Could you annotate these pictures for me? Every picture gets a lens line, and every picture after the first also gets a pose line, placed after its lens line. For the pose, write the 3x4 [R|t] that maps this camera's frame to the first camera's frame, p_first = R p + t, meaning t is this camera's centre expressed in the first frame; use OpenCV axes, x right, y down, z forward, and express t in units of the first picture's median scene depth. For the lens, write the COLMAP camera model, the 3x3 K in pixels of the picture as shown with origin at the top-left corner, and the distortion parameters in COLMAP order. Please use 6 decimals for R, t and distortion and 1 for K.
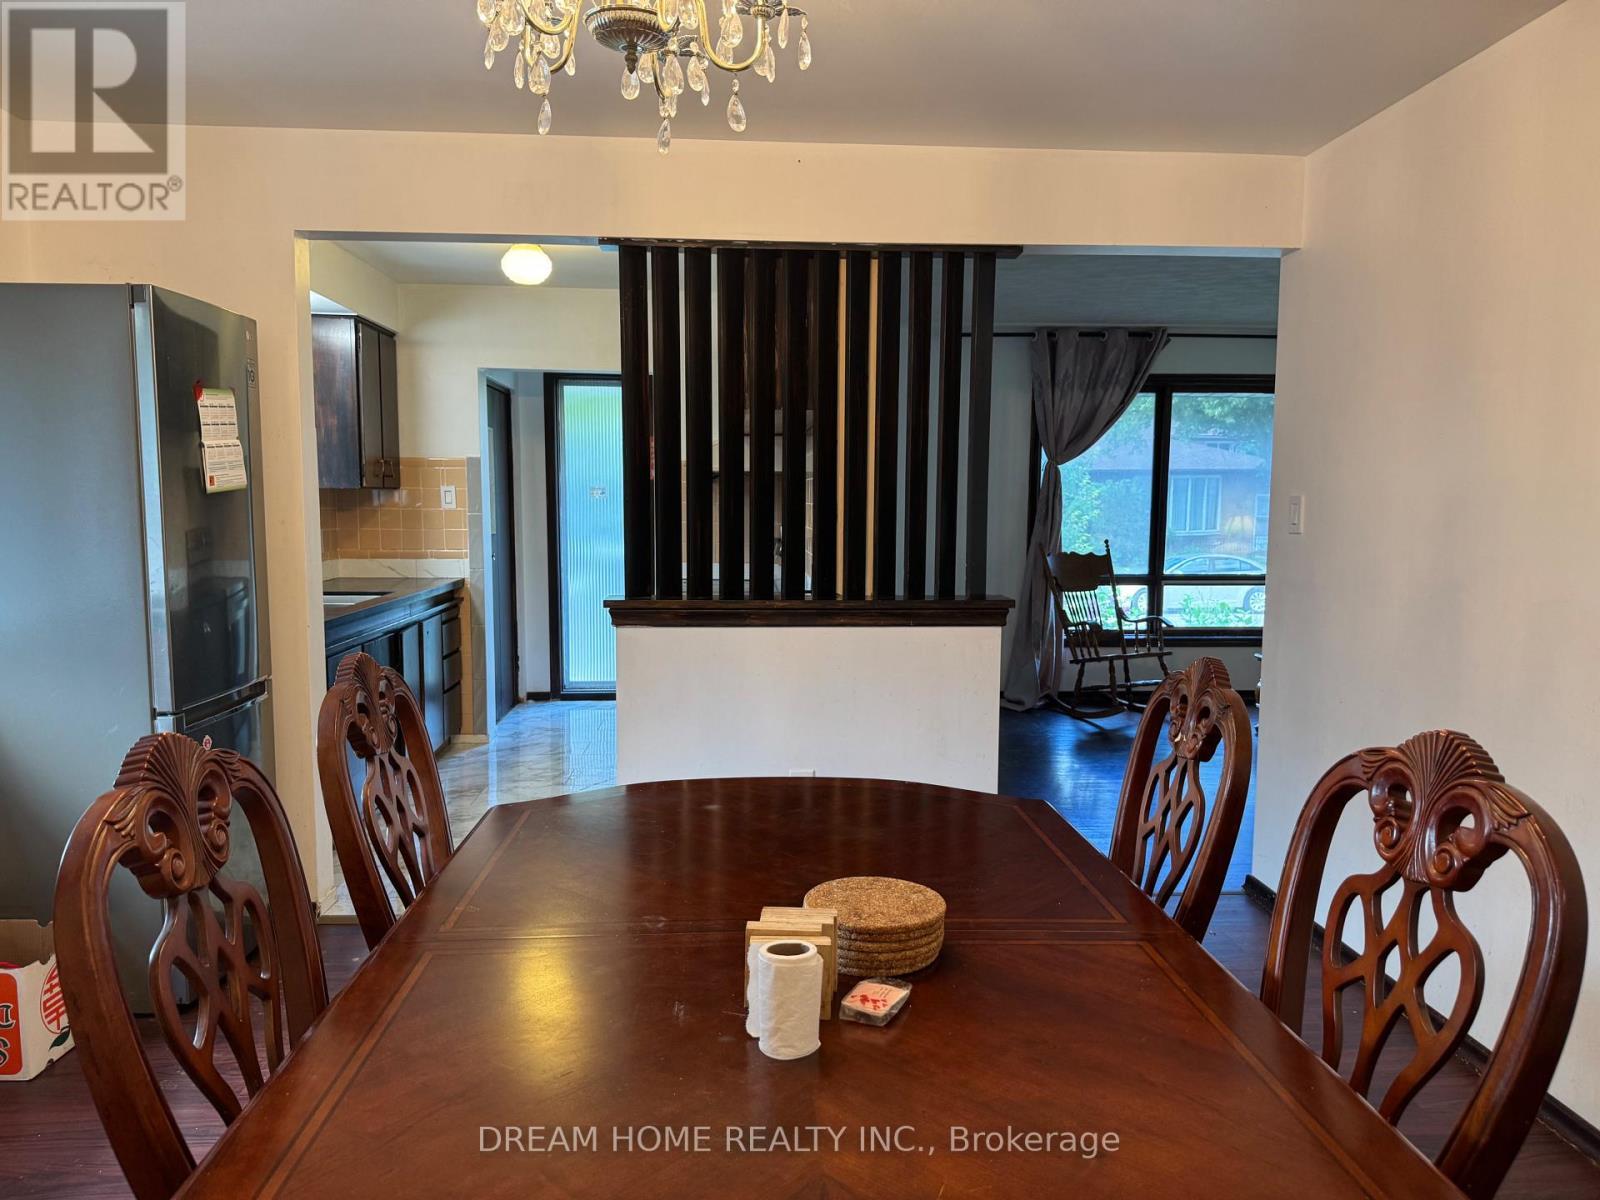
lens RADIAL K [[1118.7, 0, 800.0], [0, 1118.7, 600.0], [0, 0, 1]] dist [0.037939, -0.048672]
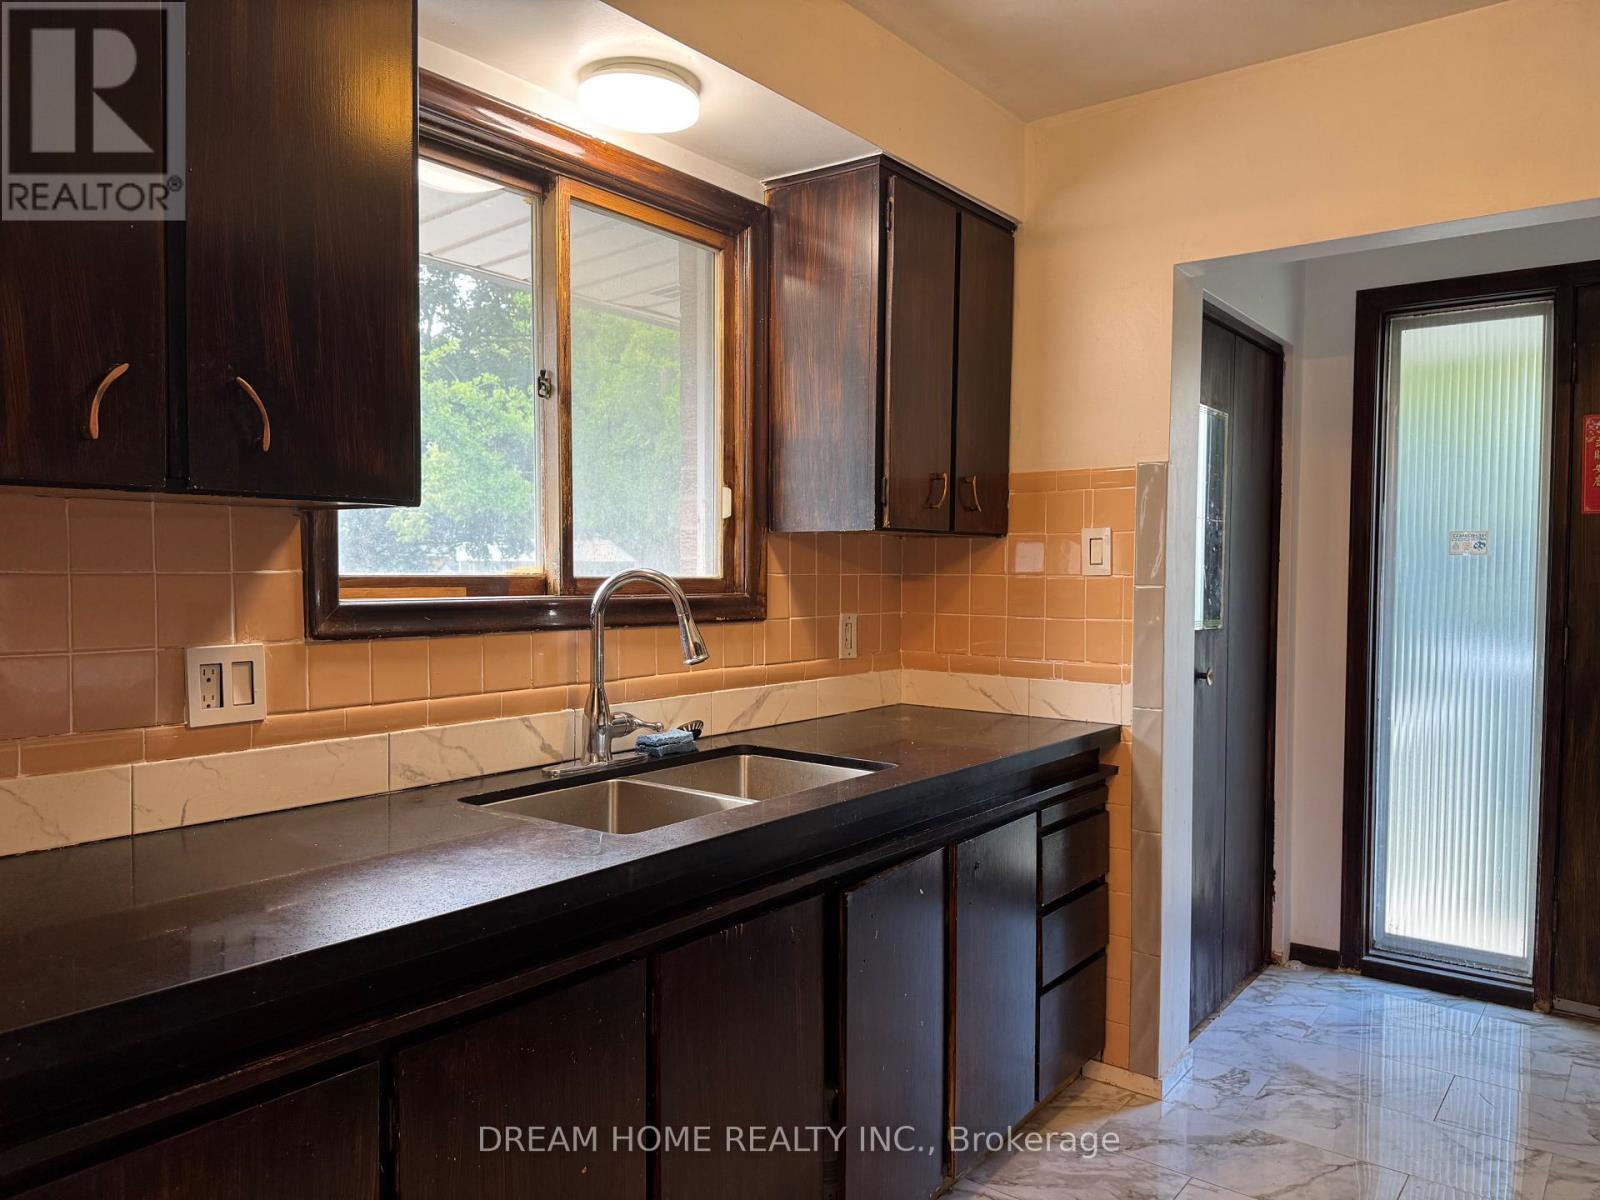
lens RADIAL K [[1098.1, 0, 798.8], [0, 1098.1, 607.0], [0, 0, 1]] dist [0.162897, -0.285669]
pose [[0.749604, 0.028679, -0.661265, -0.095831], [-0.066363, 0.997283, -0.031976, -0.044205], [0.658551, 0.067853, 0.749471, 0.559445]]
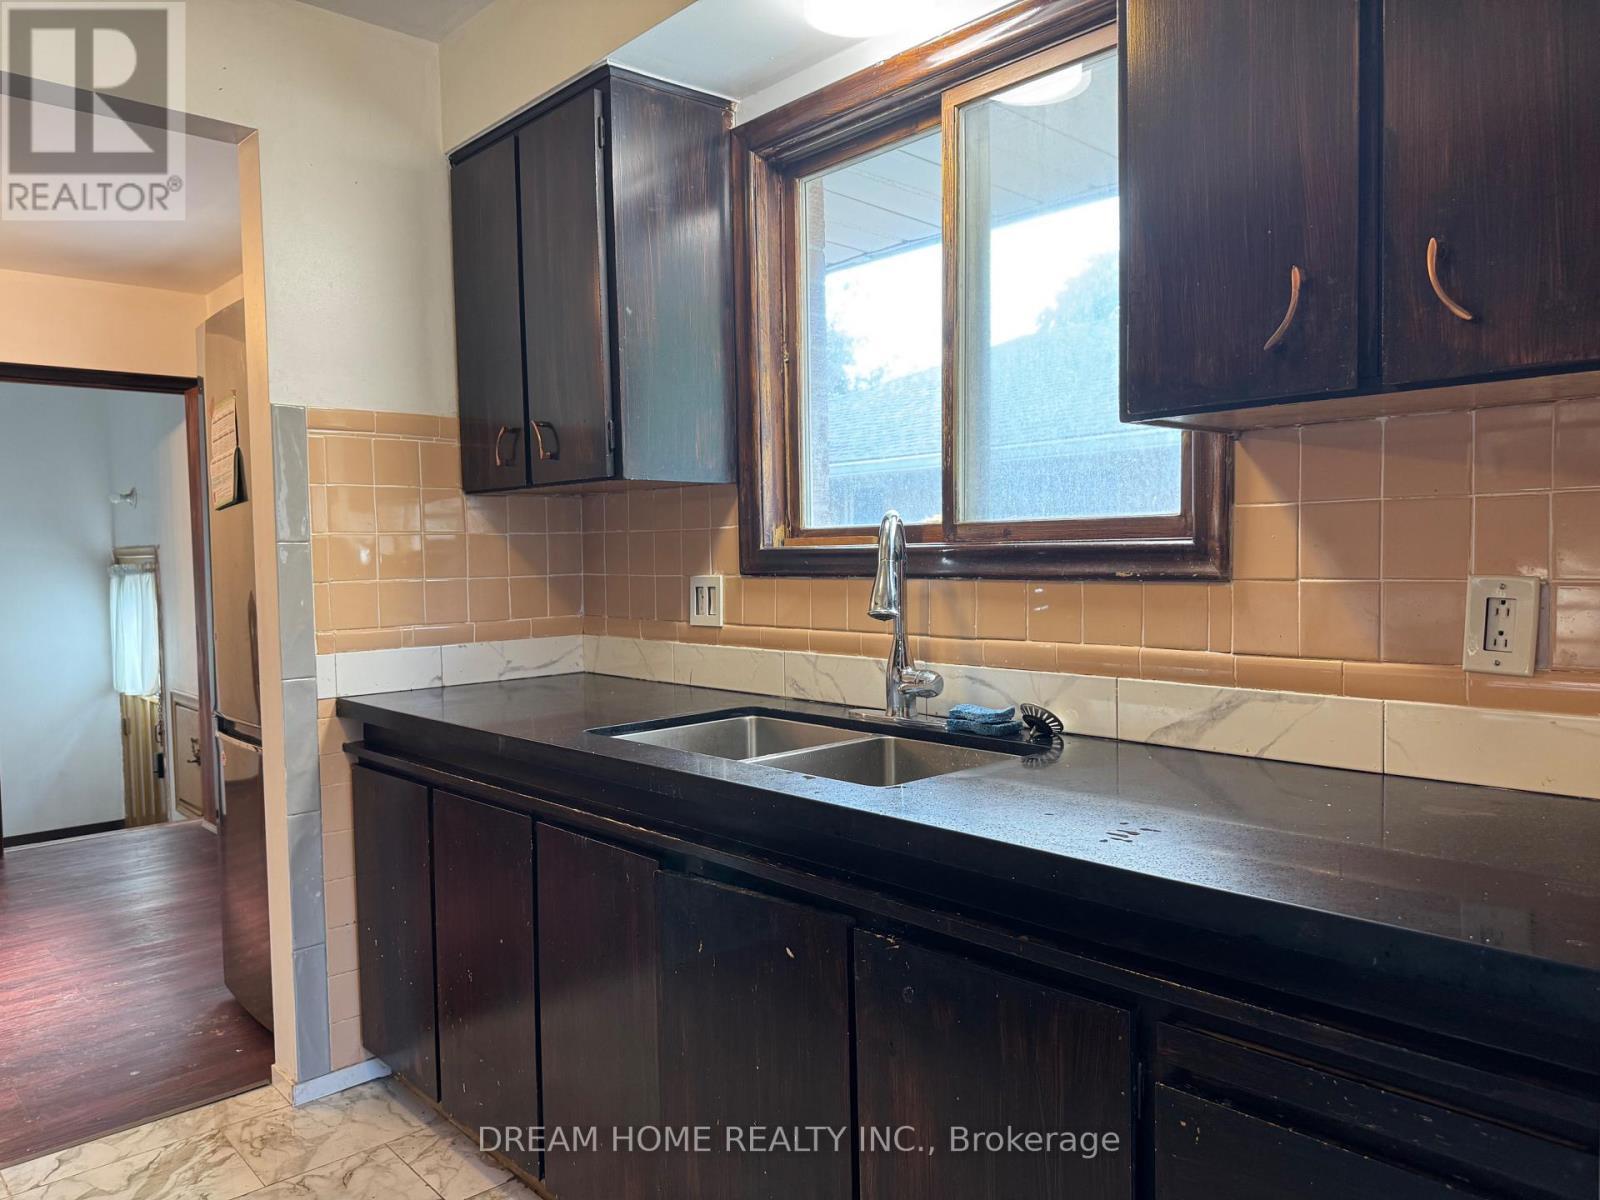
lens RADIAL K [[1118.7, 0, 800.0], [0, 1118.7, 600.0], [0, 0, 1]] dist [0.037939, -0.048672]
pose [[-0.771444, 0.048294, -0.634461, -0.144042], [-0.033627, 0.992628, 0.116444, -0.079356], [0.635408, 0.111165, -0.764133, 1.073130]]
